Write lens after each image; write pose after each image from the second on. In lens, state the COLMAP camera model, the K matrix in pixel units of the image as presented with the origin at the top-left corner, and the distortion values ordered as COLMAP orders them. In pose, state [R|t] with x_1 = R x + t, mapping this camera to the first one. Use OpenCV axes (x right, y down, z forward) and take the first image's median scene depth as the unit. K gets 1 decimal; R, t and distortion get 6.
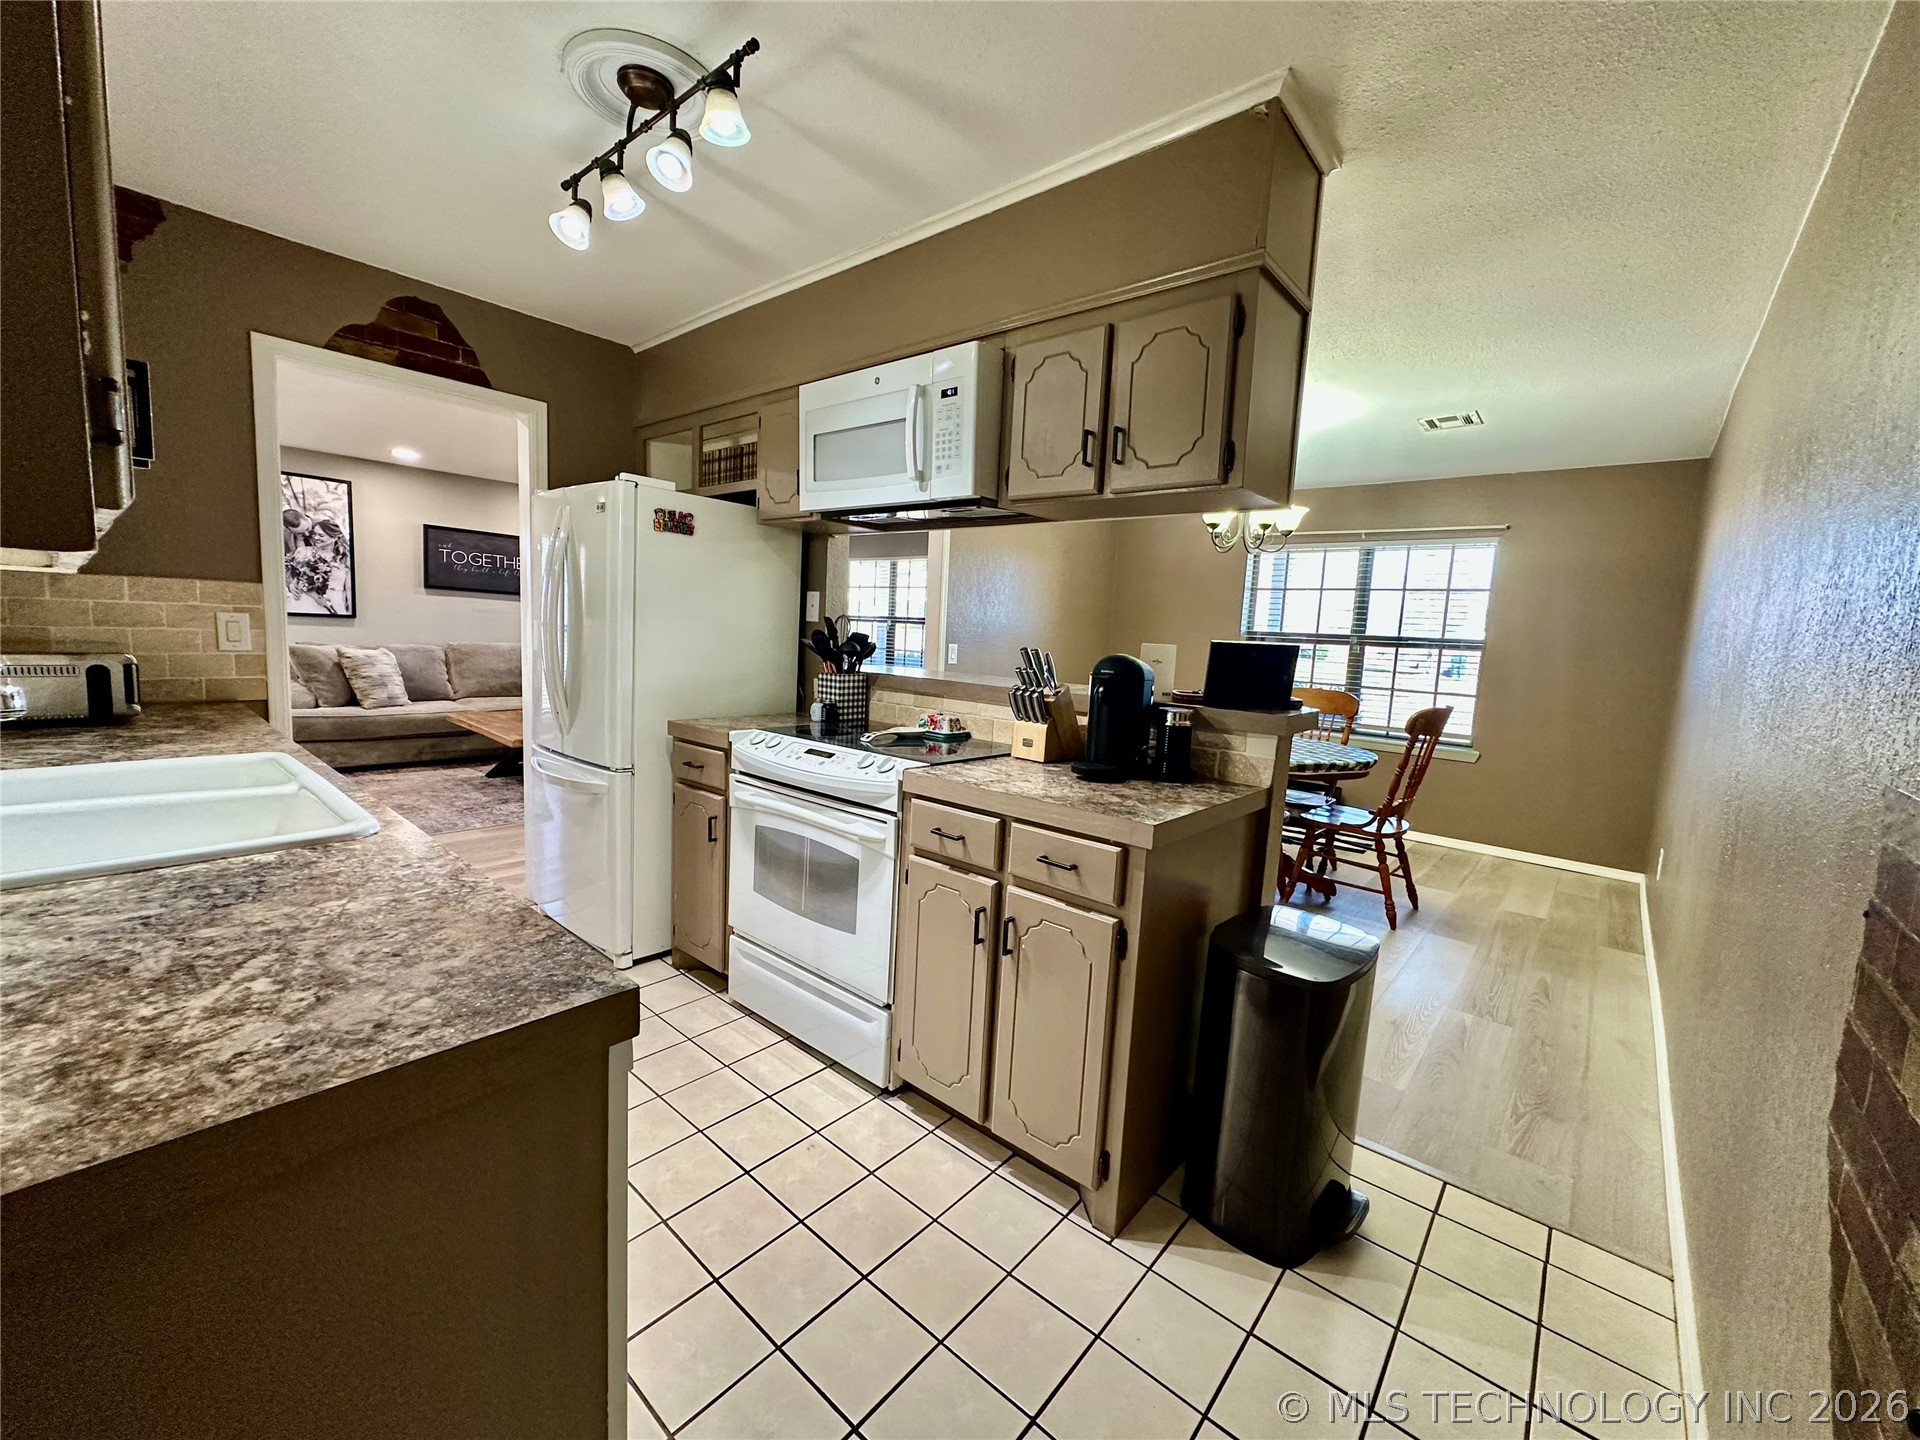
lens RADIAL K [[763.4, 0, 960.0], [0, 763.4, 720.0], [0, 0, 1]] dist [-0.001400, 0.000001]
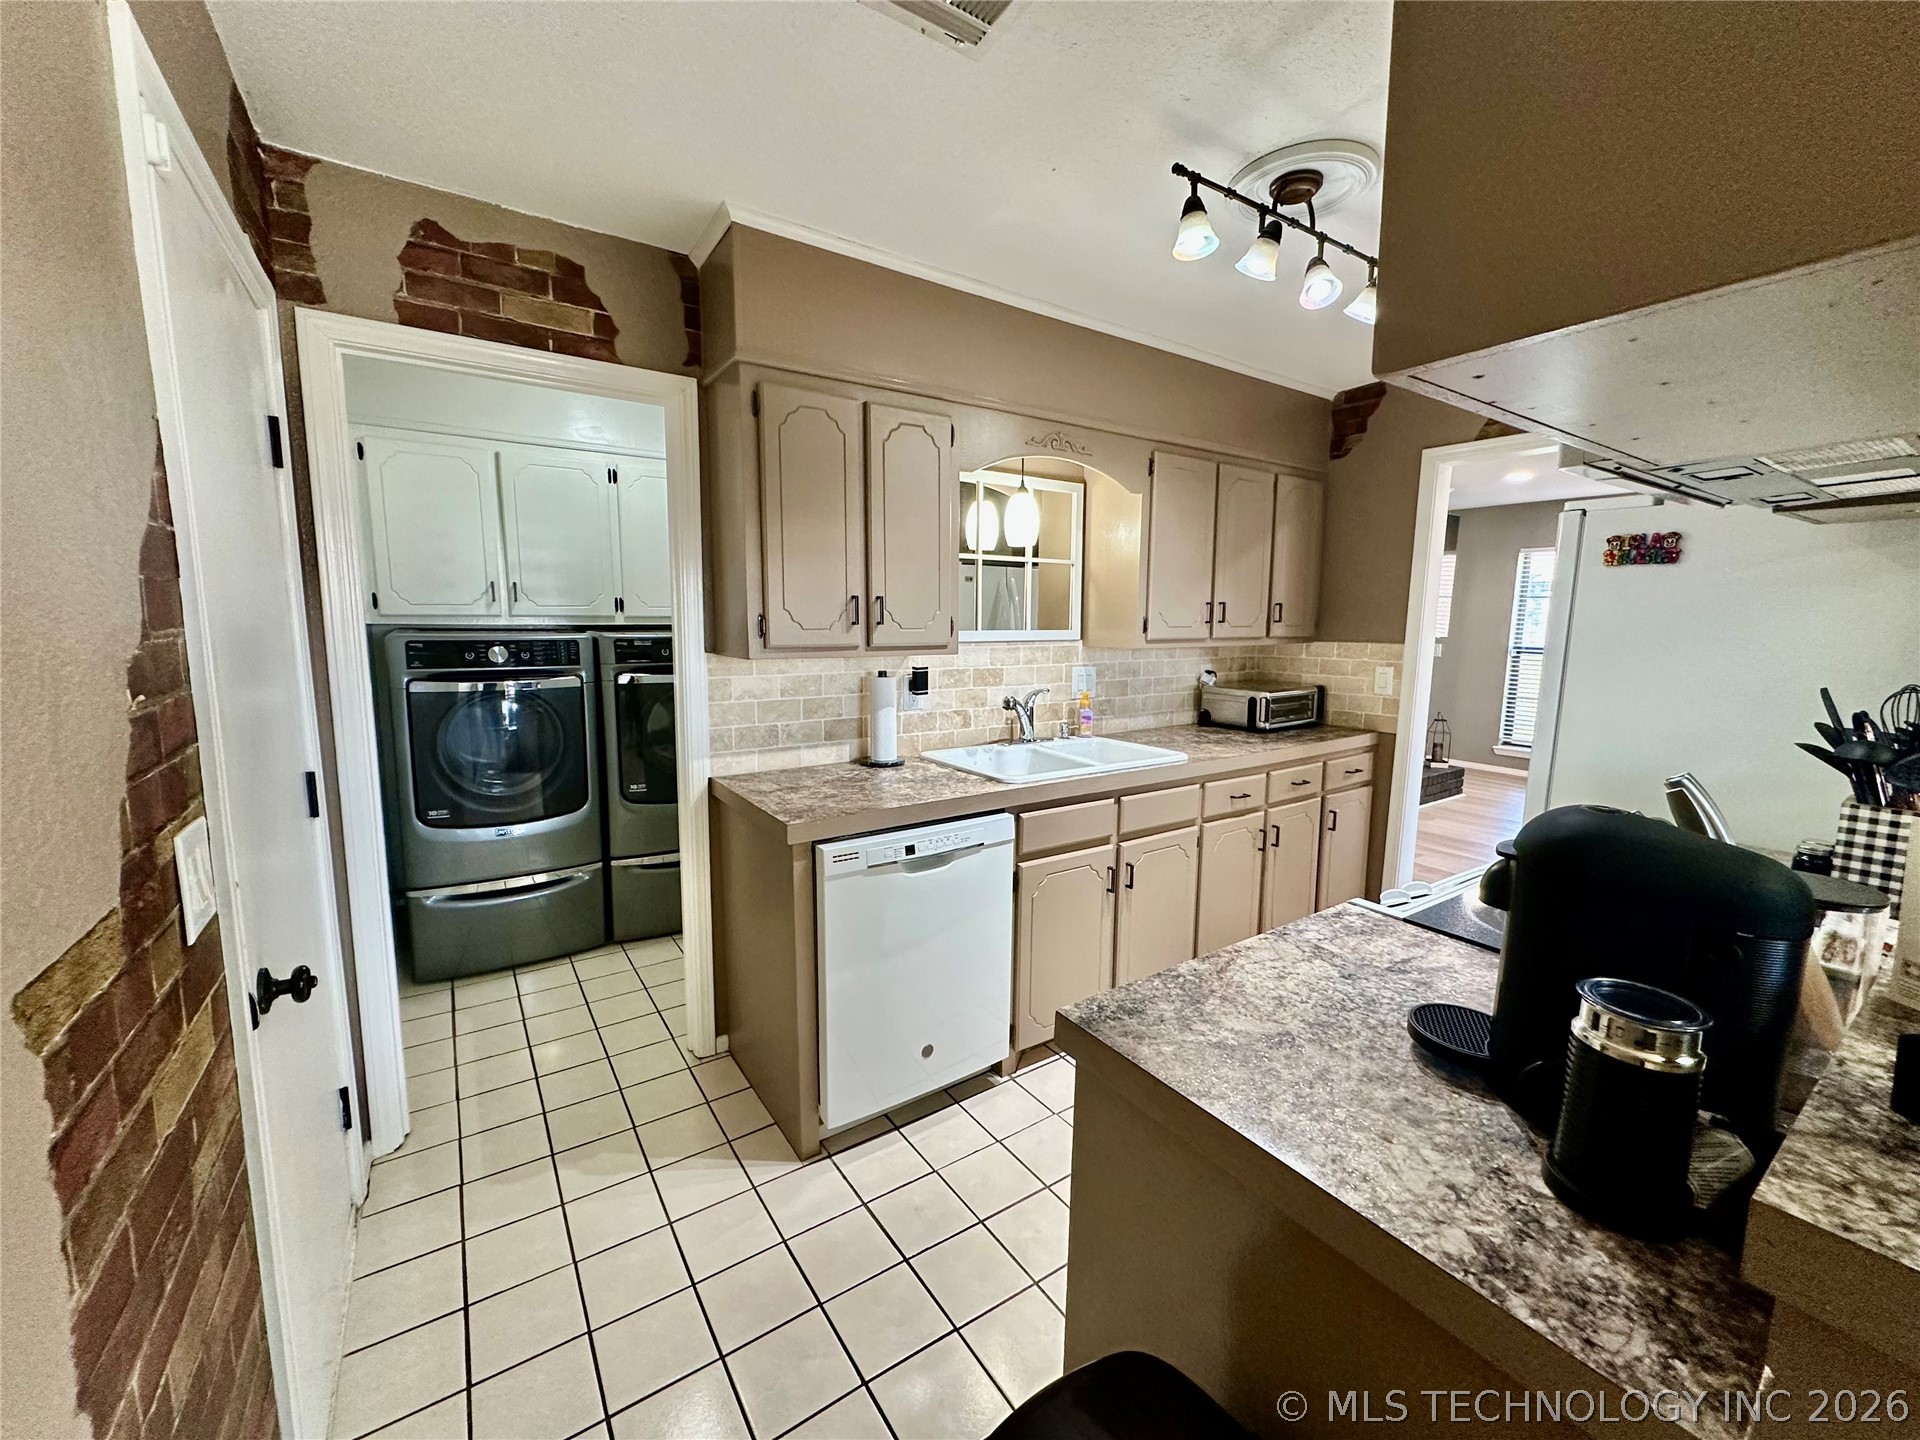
lens RADIAL K [[763.4, 0, 960.0], [0, 763.4, 720.0], [0, 0, 1]] dist [-0.001400, 0.000001]
pose [[-0.261033, 0.080357, -0.961979, 0.533610], [-0.135503, 0.983613, 0.118934, -0.105809], [0.955772, 0.161397, -0.245867, 0.626108]]
